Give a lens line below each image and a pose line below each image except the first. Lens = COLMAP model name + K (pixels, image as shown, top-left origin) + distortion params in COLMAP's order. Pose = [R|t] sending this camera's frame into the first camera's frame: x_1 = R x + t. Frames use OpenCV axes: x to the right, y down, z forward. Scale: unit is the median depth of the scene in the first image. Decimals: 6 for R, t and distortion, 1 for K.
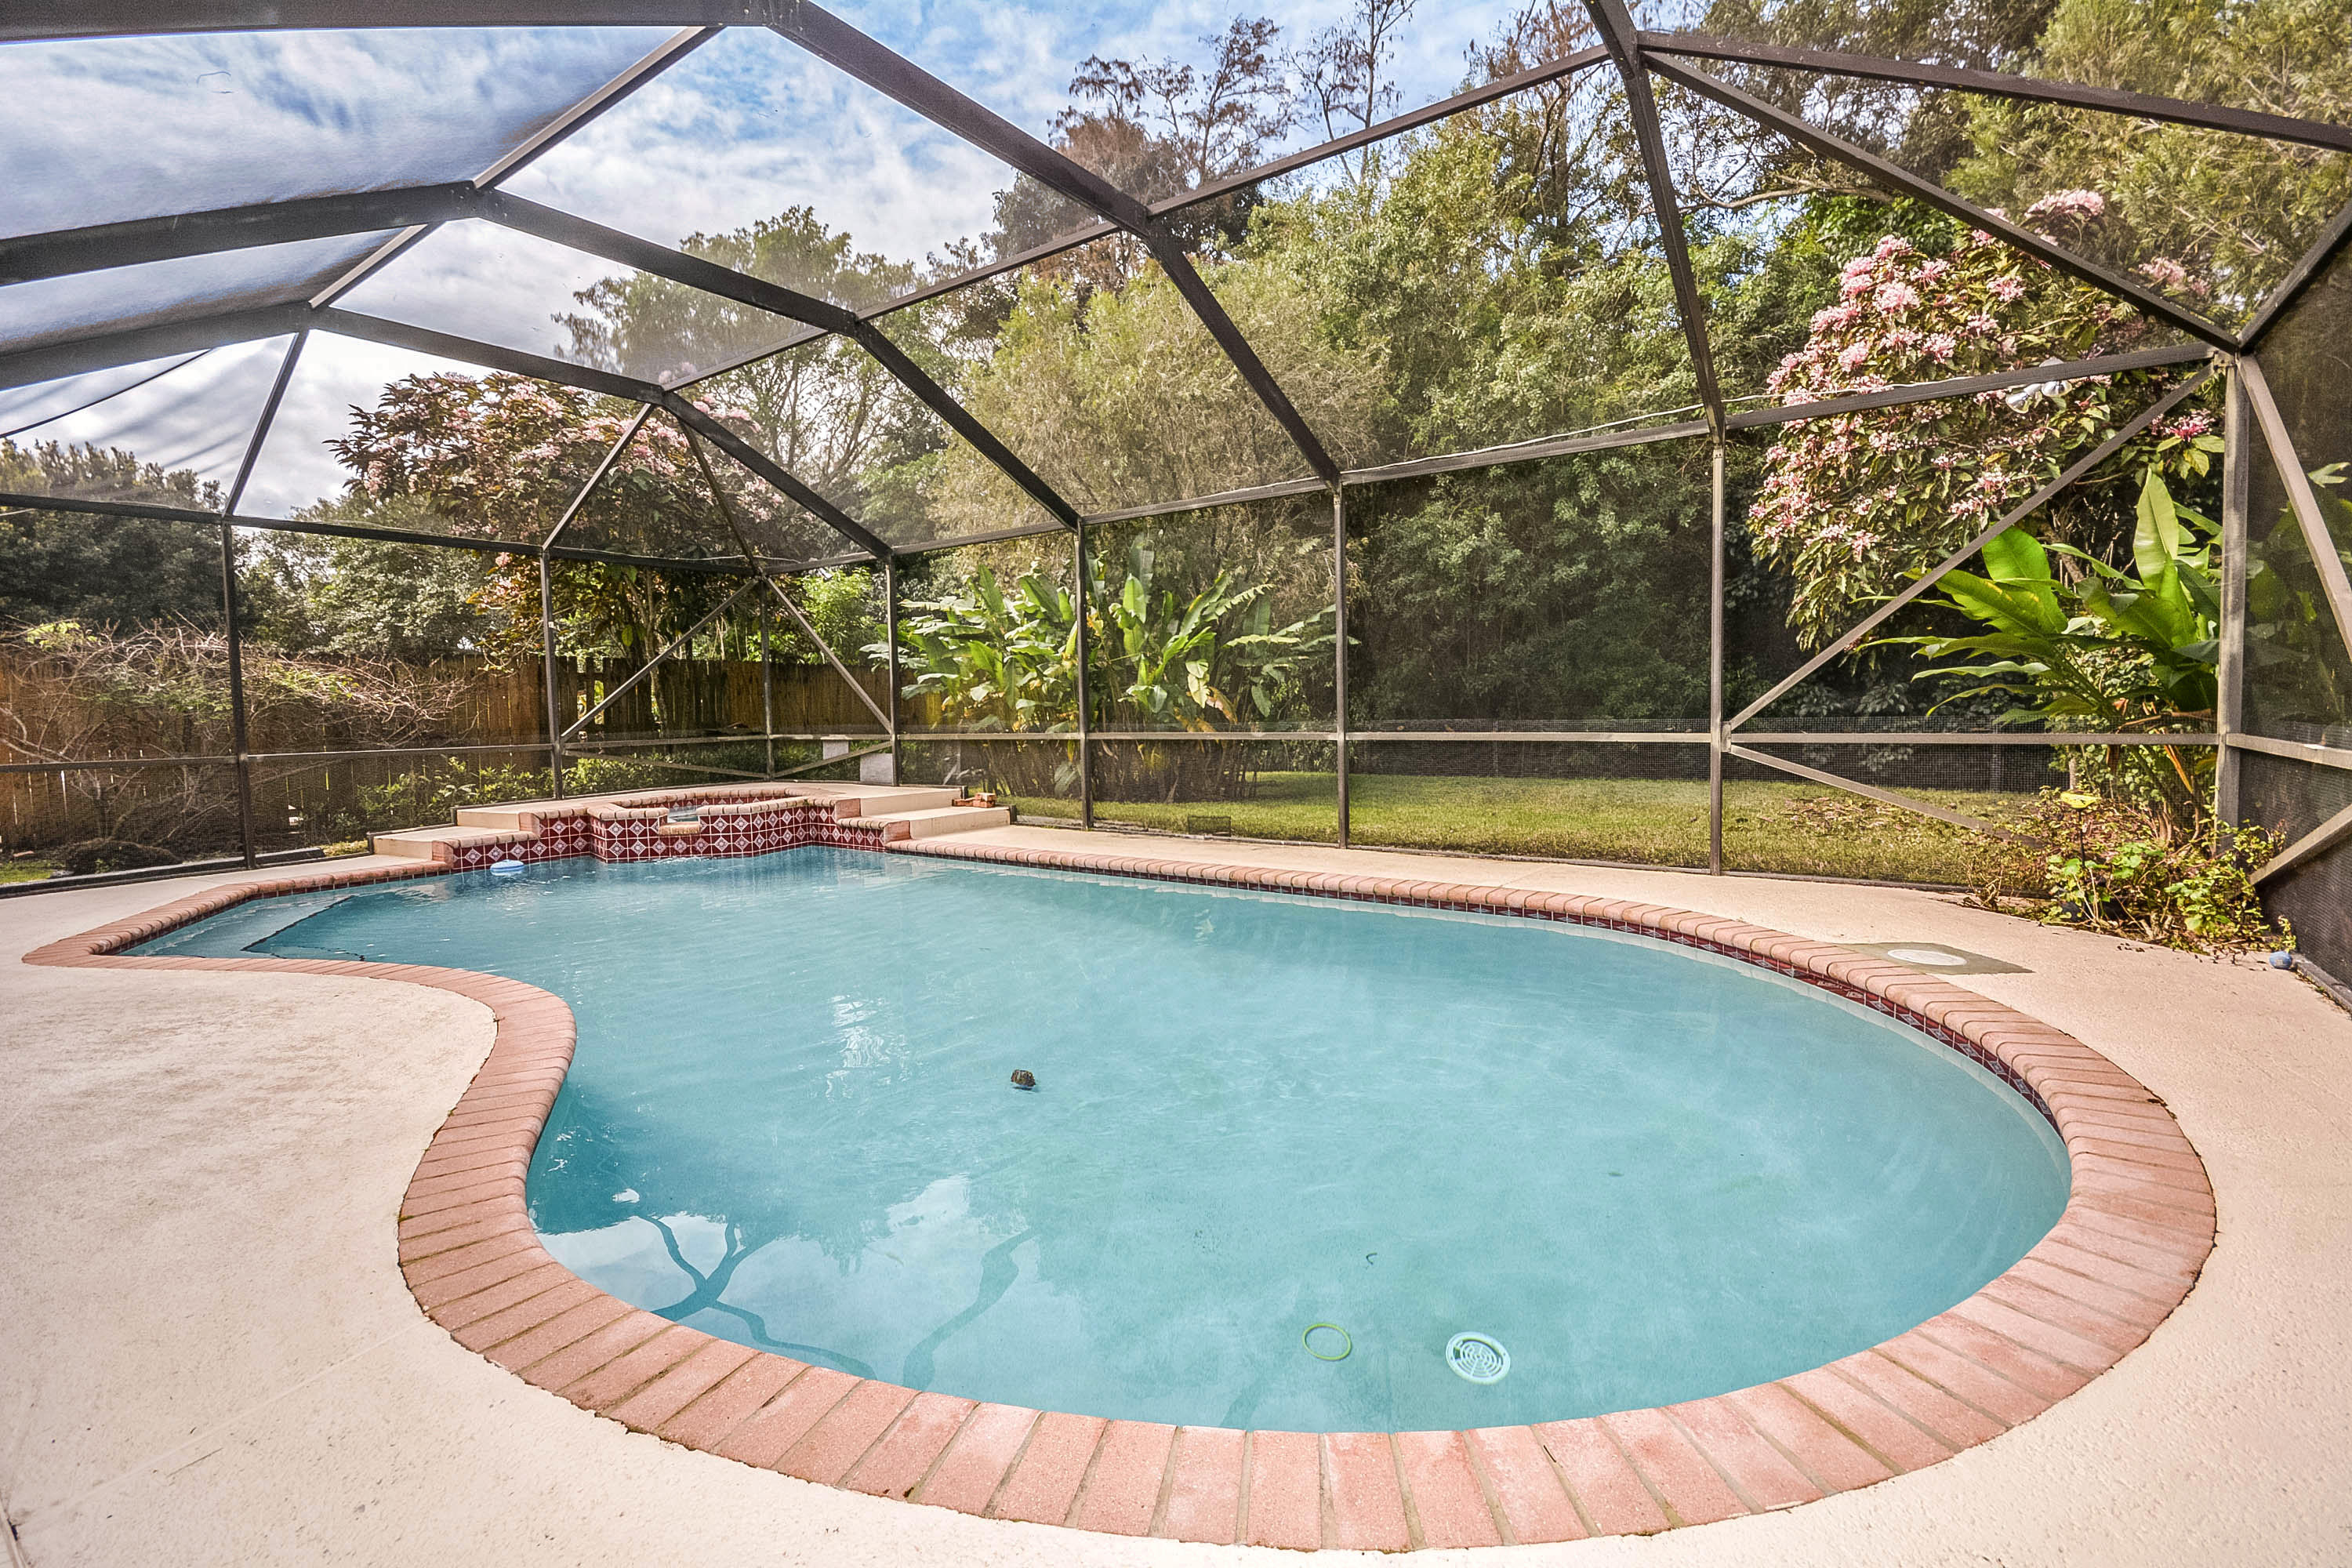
lens RADIAL K [[1053.5, 0, 1174.1], [0, 1053.5, 758.8], [0, 0, 1]] dist [-0.001923, 0.000063]
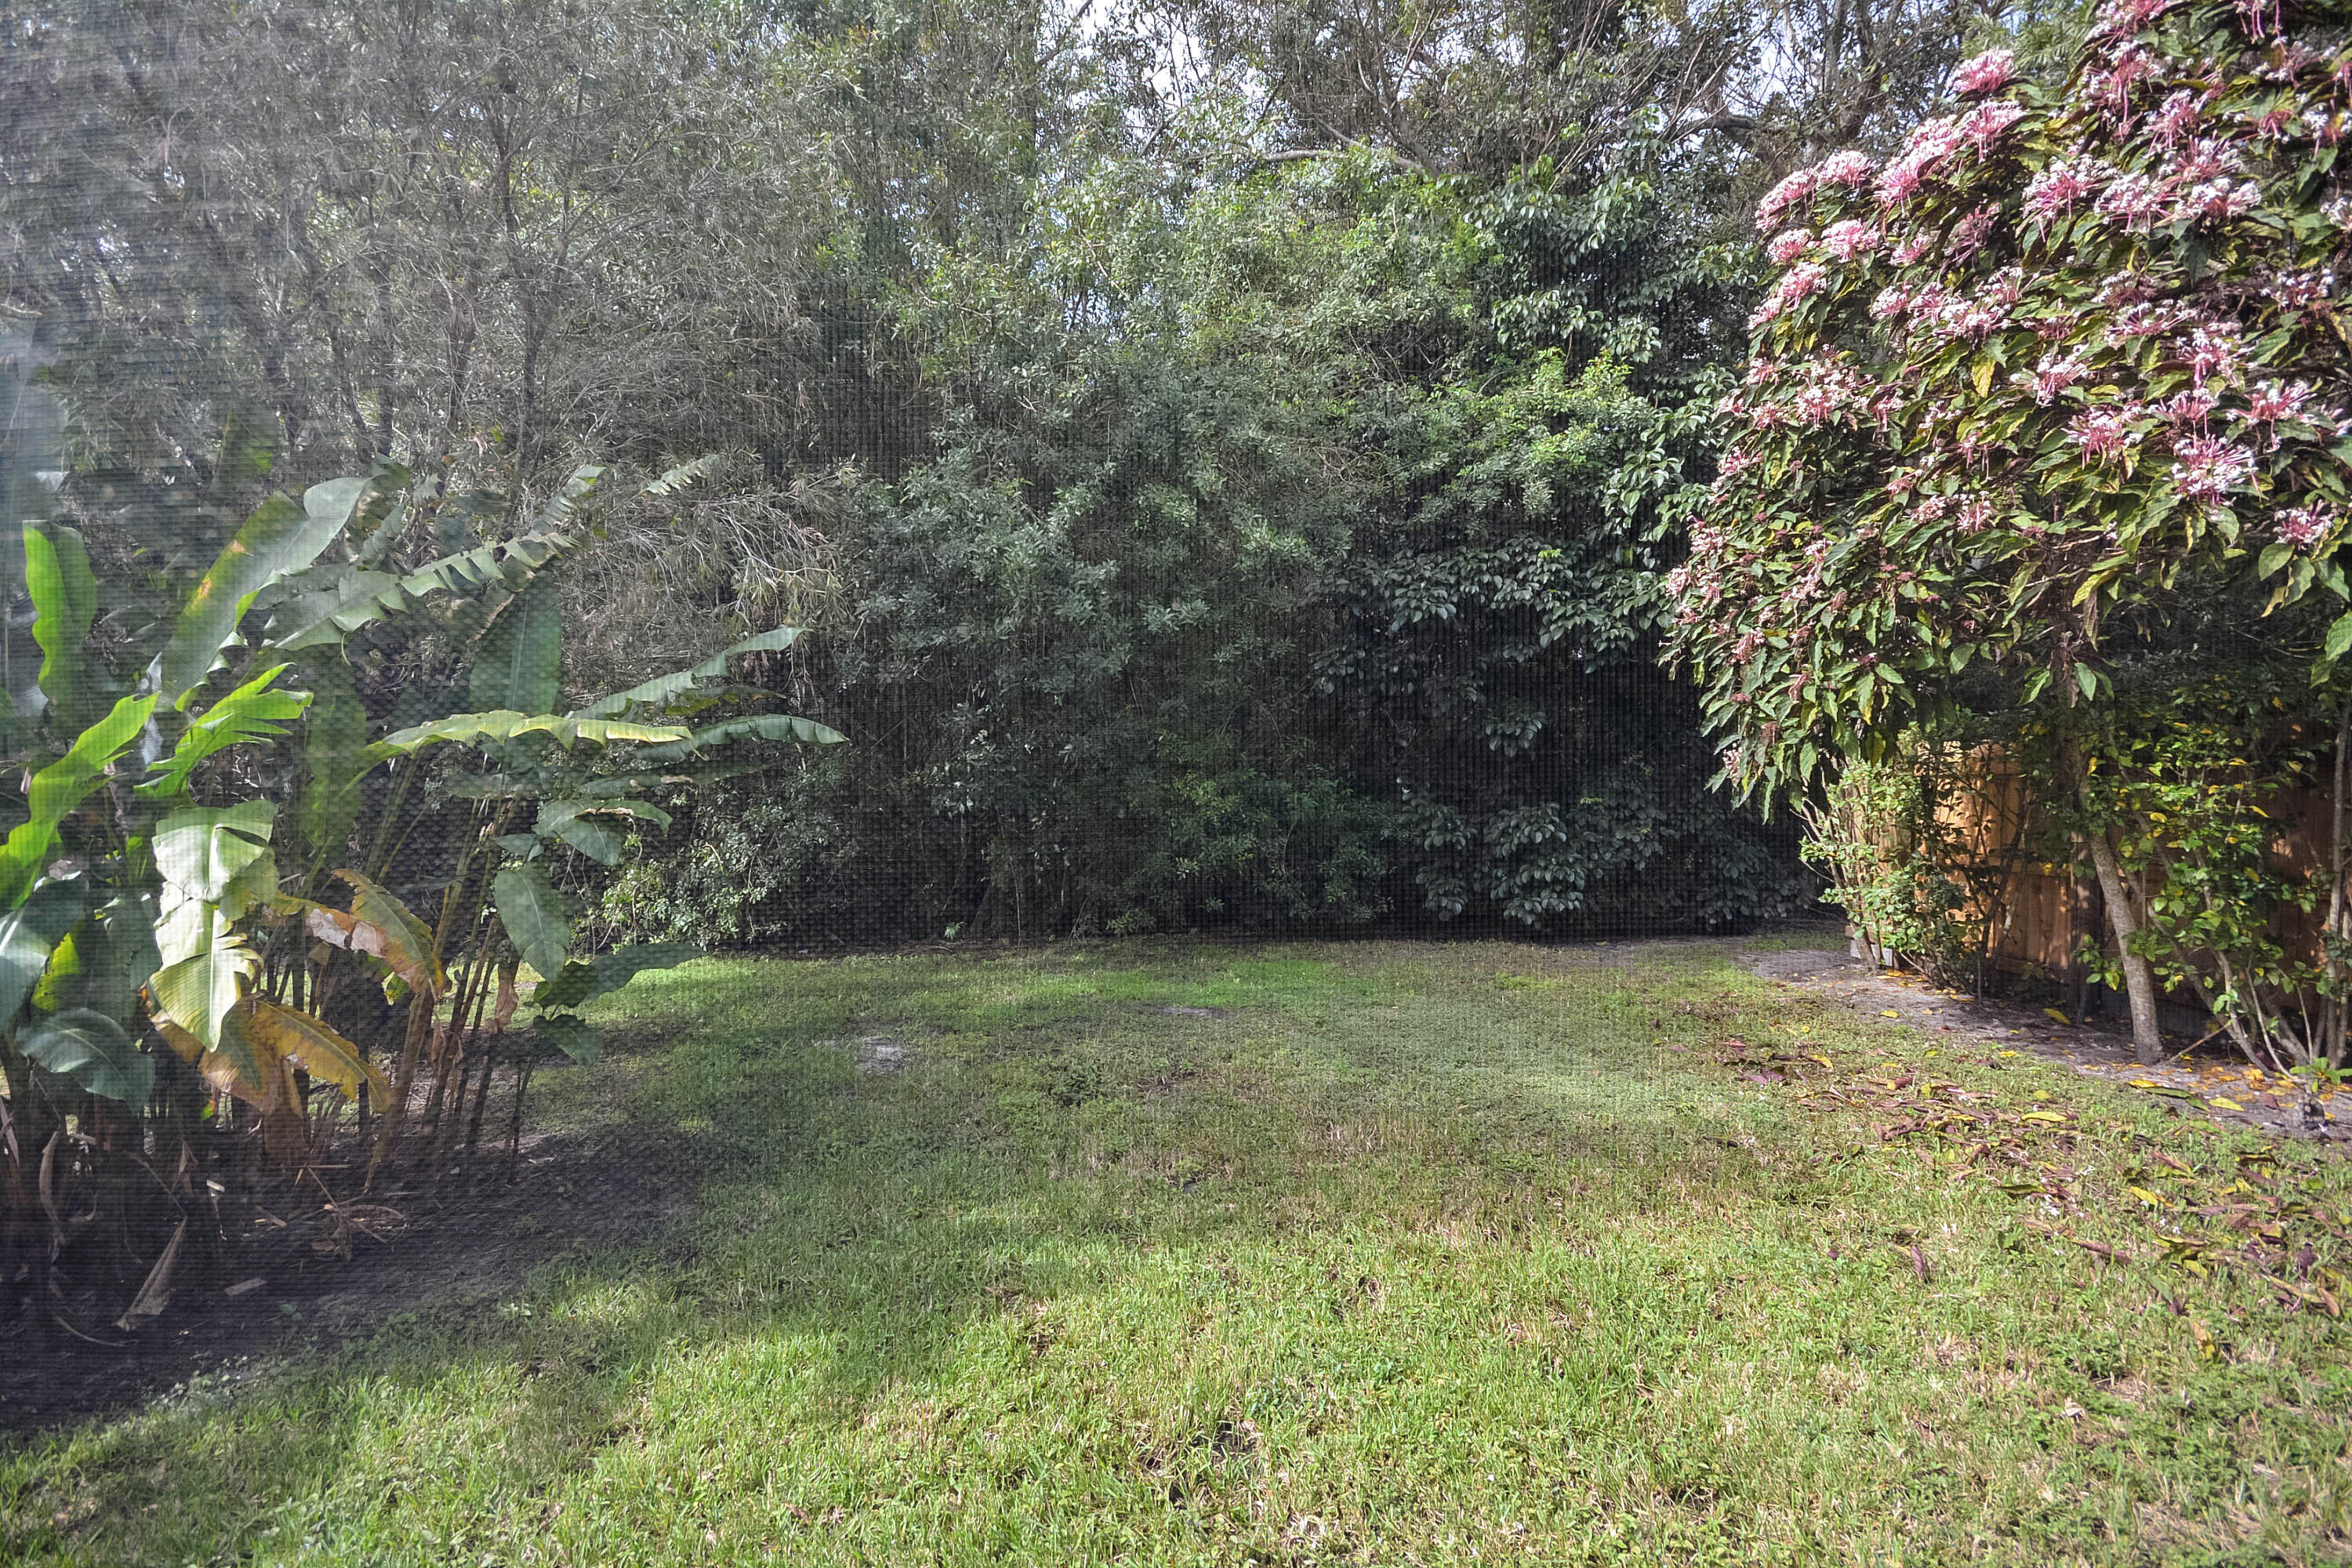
lens RADIAL K [[1050.1, 0, 1176.0], [0, 1050.1, 784.0], [0, 0, 1]] dist [-0.001244, -0.000055]
pose [[0.812814, -0.009463, 0.582447, 0.083578], [0.038414, 0.998562, -0.037384, -0.113785], [-0.581256, 0.052760, 0.812009, 0.944177]]
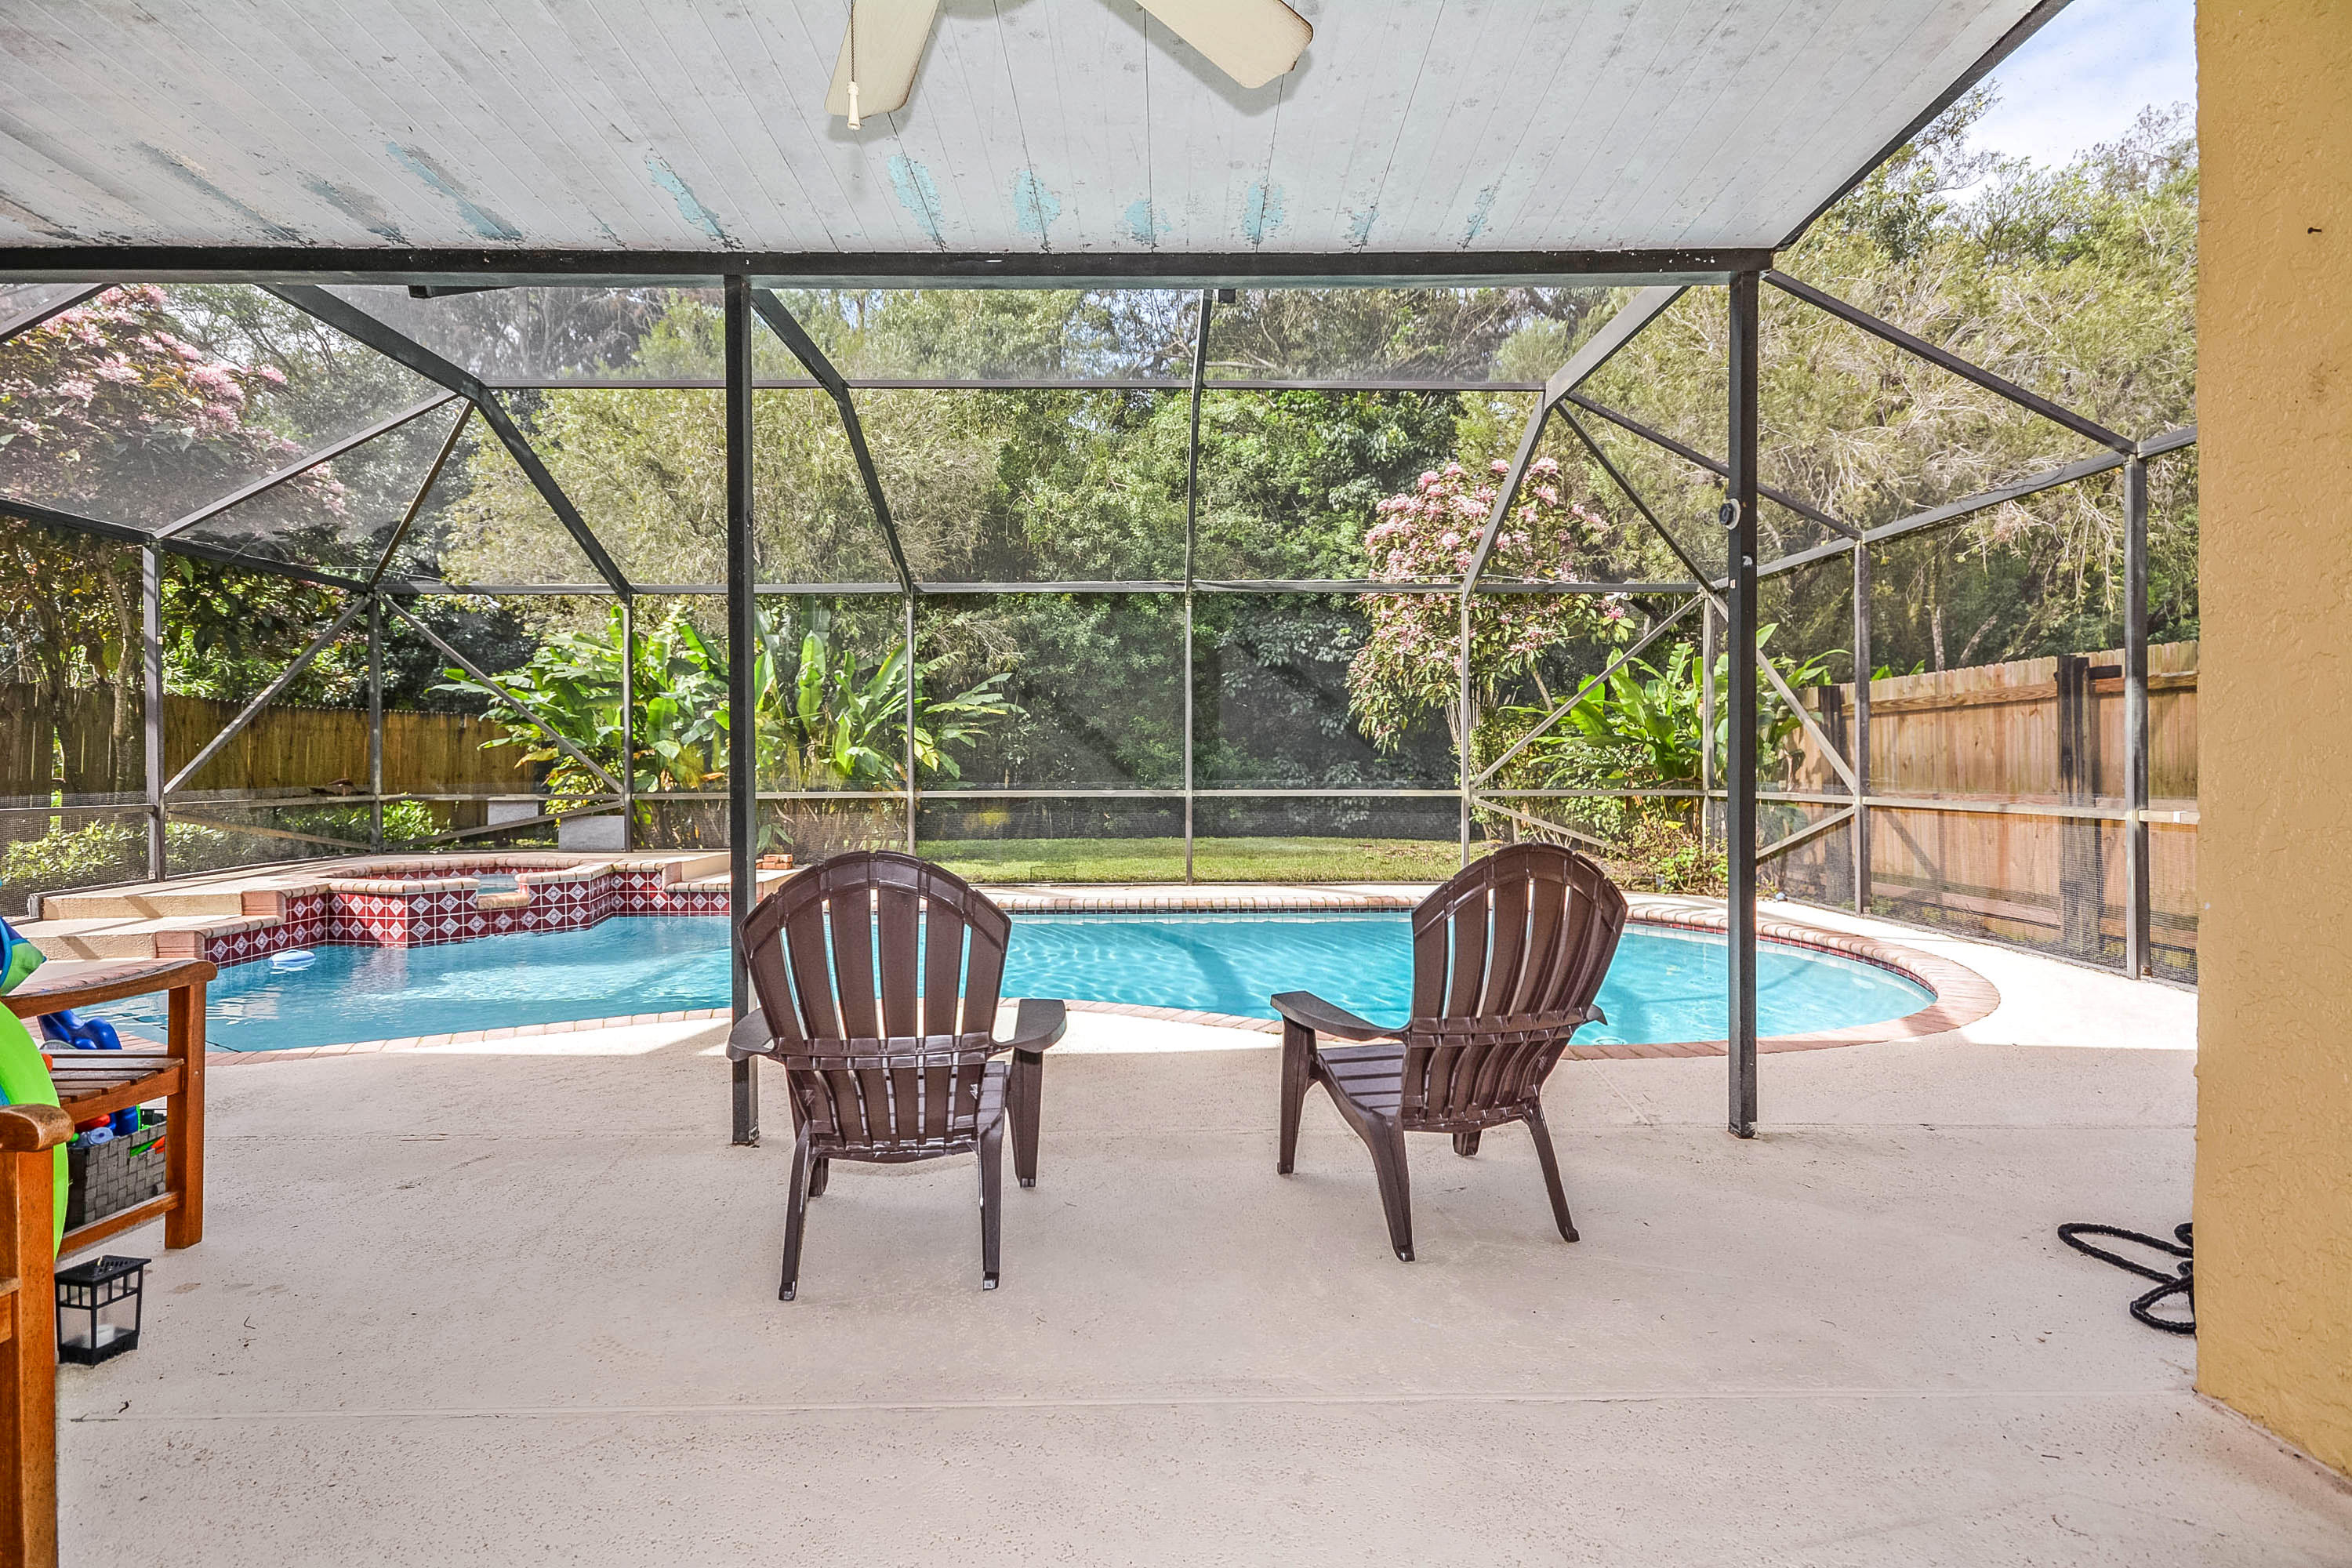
lens RADIAL K [[1143.7, 0, 1176.0], [0, 1143.7, 784.0], [0, 0, 1]] dist [0.035532, 0.000179]
pose [[0.815316, 0.009428, 0.578940, -0.561582], [0.016127, 0.999110, -0.038983, 0.017525], [-0.578792, 0.041120, 0.814438, -0.069487]]
